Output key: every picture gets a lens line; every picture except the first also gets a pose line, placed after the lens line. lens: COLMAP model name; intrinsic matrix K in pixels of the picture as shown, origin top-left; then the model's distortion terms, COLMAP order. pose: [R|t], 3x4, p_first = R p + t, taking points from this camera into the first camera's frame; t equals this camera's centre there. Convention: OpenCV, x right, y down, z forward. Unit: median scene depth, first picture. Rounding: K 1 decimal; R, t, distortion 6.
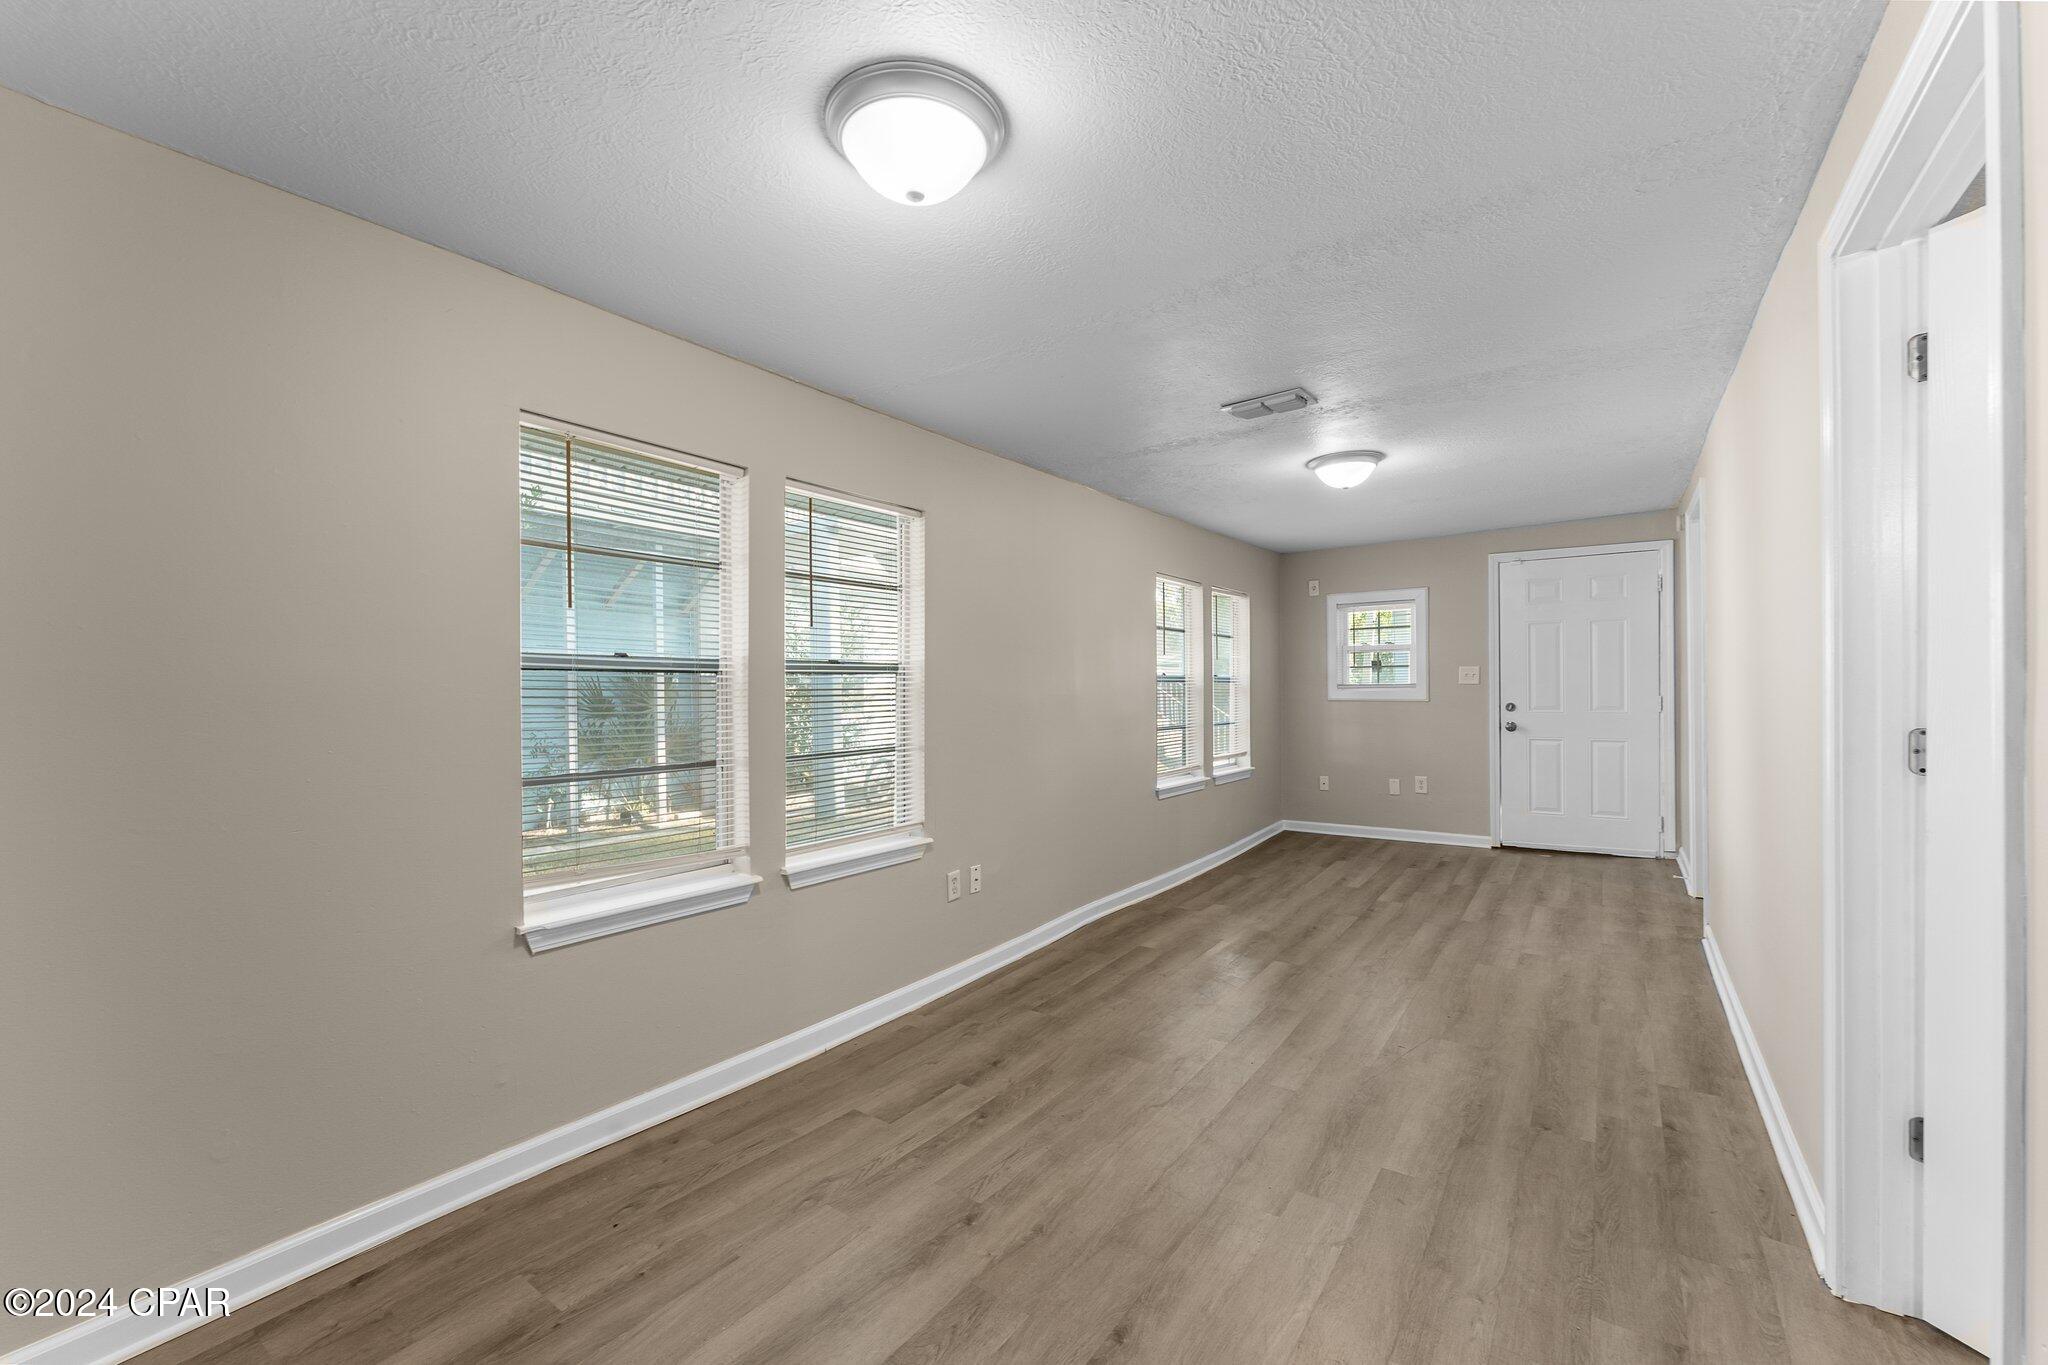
lens RADIAL K [[820.2, 0, 1024.0], [0, 820.2, 682.5], [0, 0, 1]] dist [-0.001281, -0.000166]
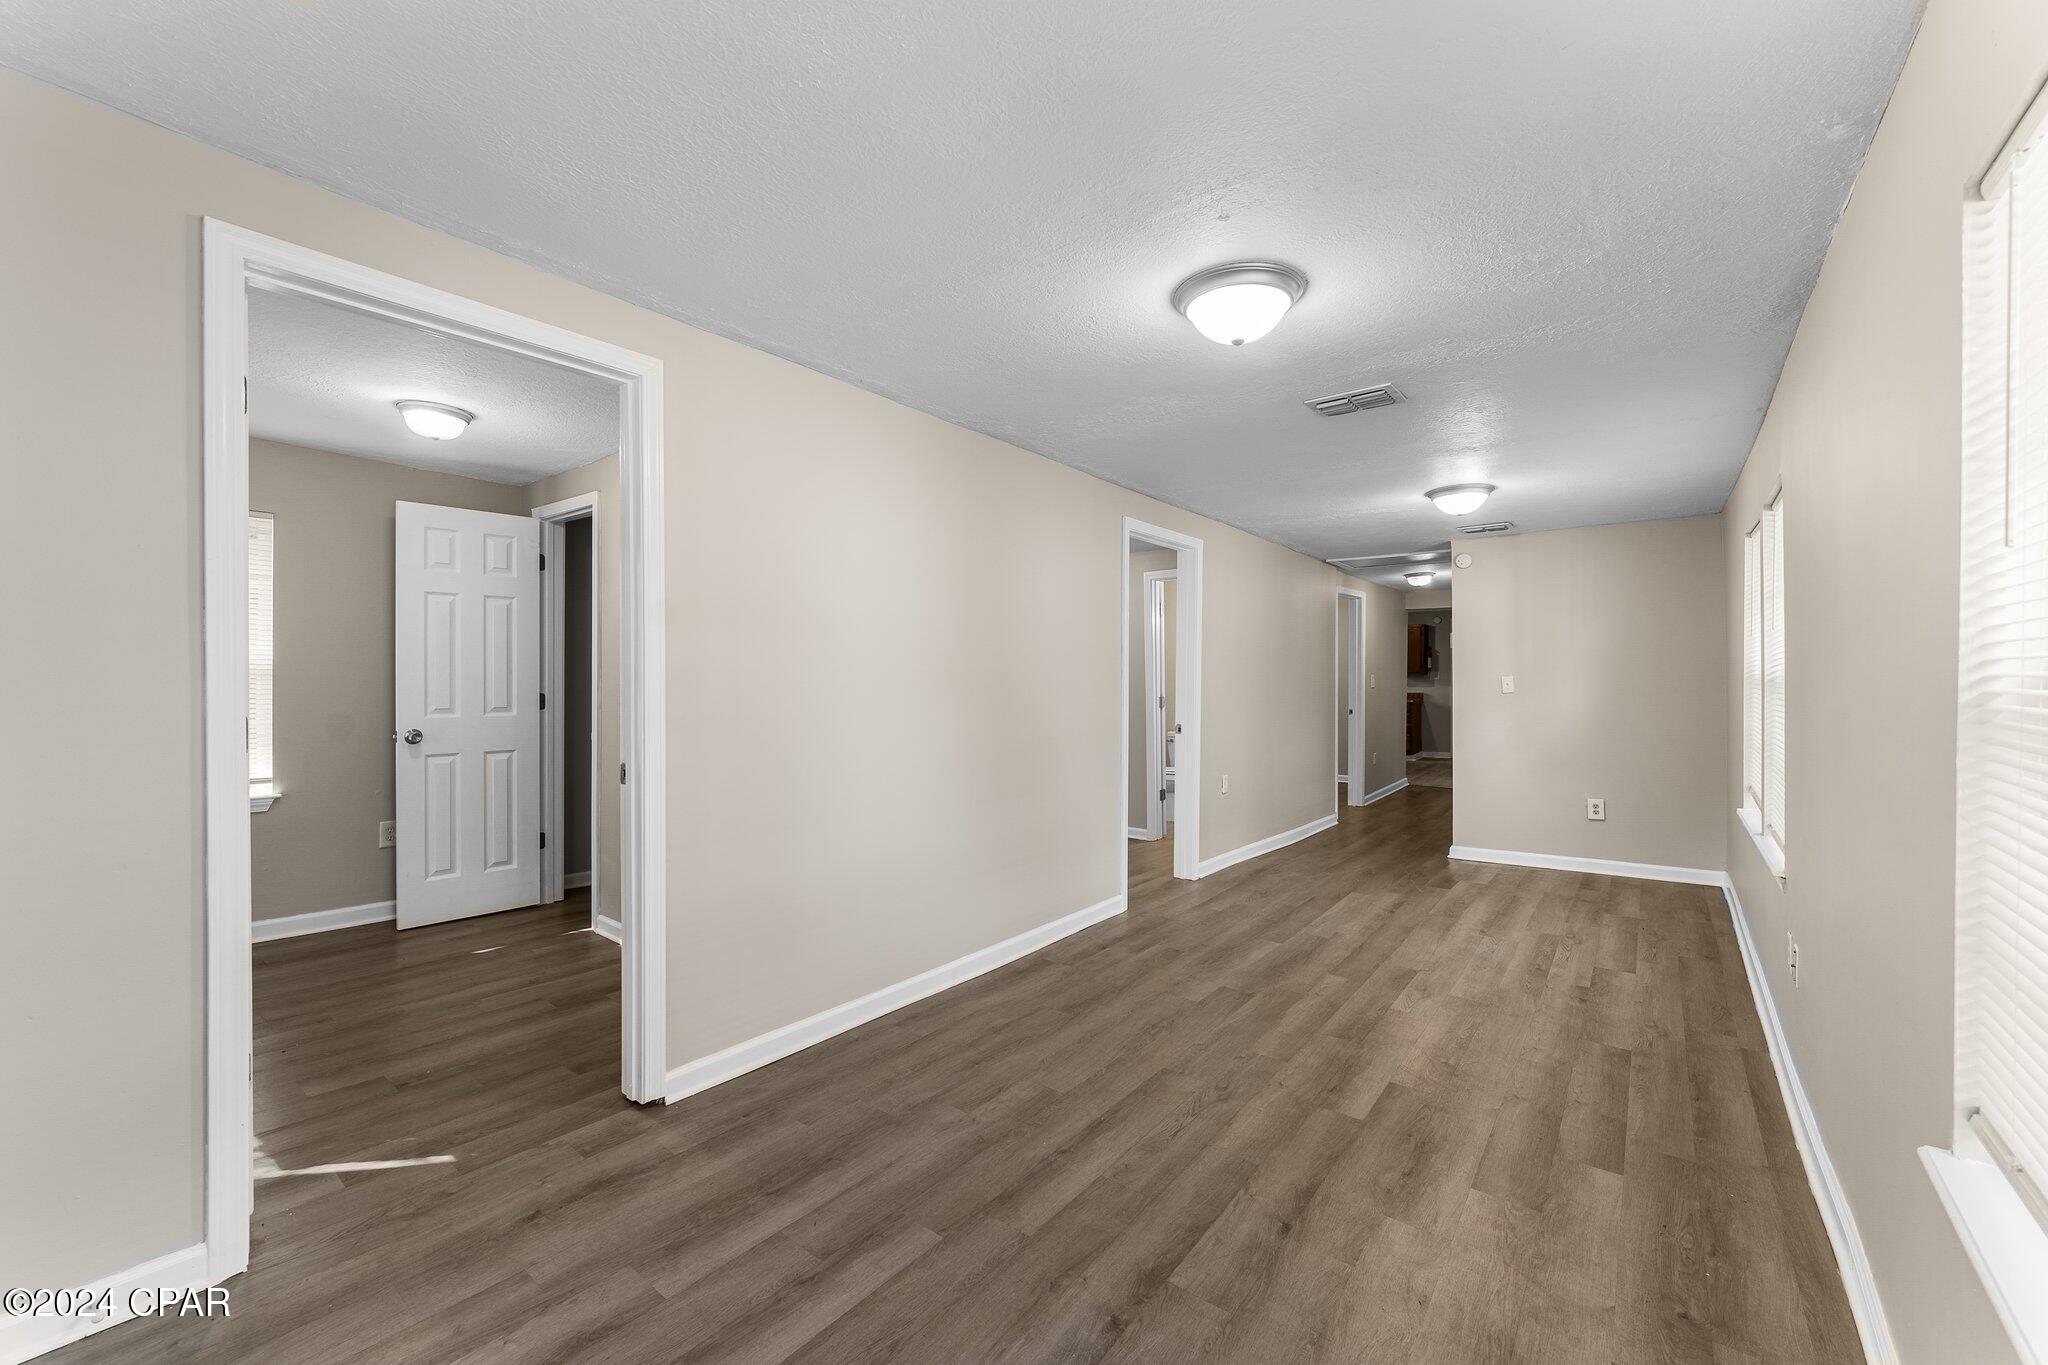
lens RADIAL K [[820.2, 0, 1024.0], [0, 820.2, 682.5], [0, 0, 1]] dist [-0.001281, -0.000166]
pose [[-0.999327, 0.005962, 0.036205, 0.584315], [0.006041, 0.999980, 0.002074, -0.005094], [-0.036192, 0.002291, -0.999342, 1.769978]]
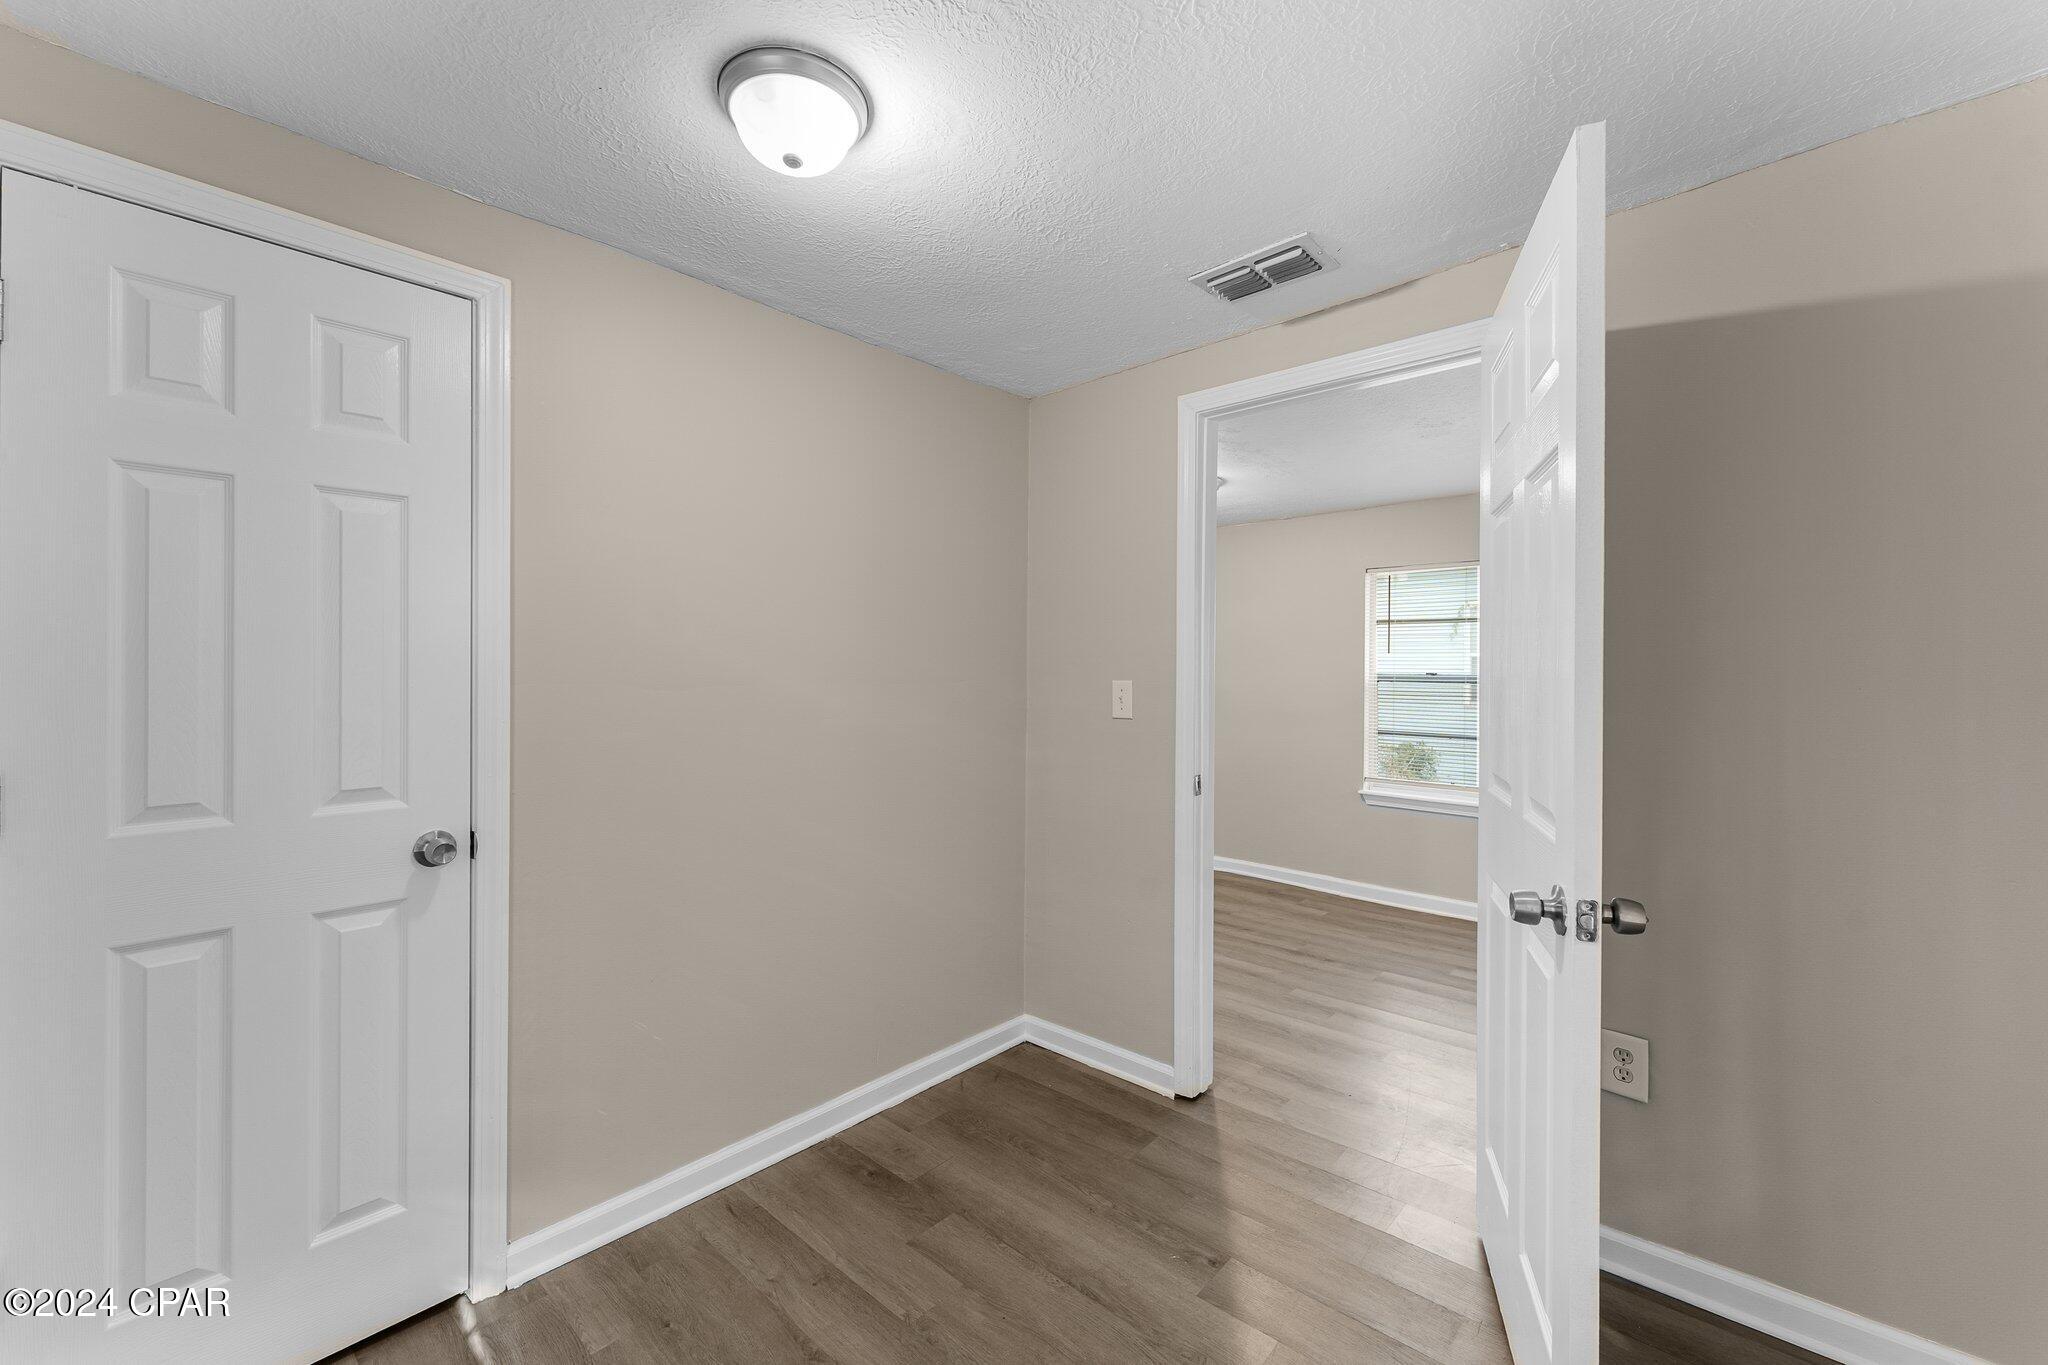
lens RADIAL K [[820.7, 0, 1024.0], [0, 820.7, 682.5], [0, 0, 1]] dist [0.000825, 0.000259]
pose [[-0.109064, 0.031992, -0.993520, 1.667943], [-0.000796, 0.999479, 0.032271, -0.042729], [0.994034, 0.004311, -0.108982, 1.017542]]
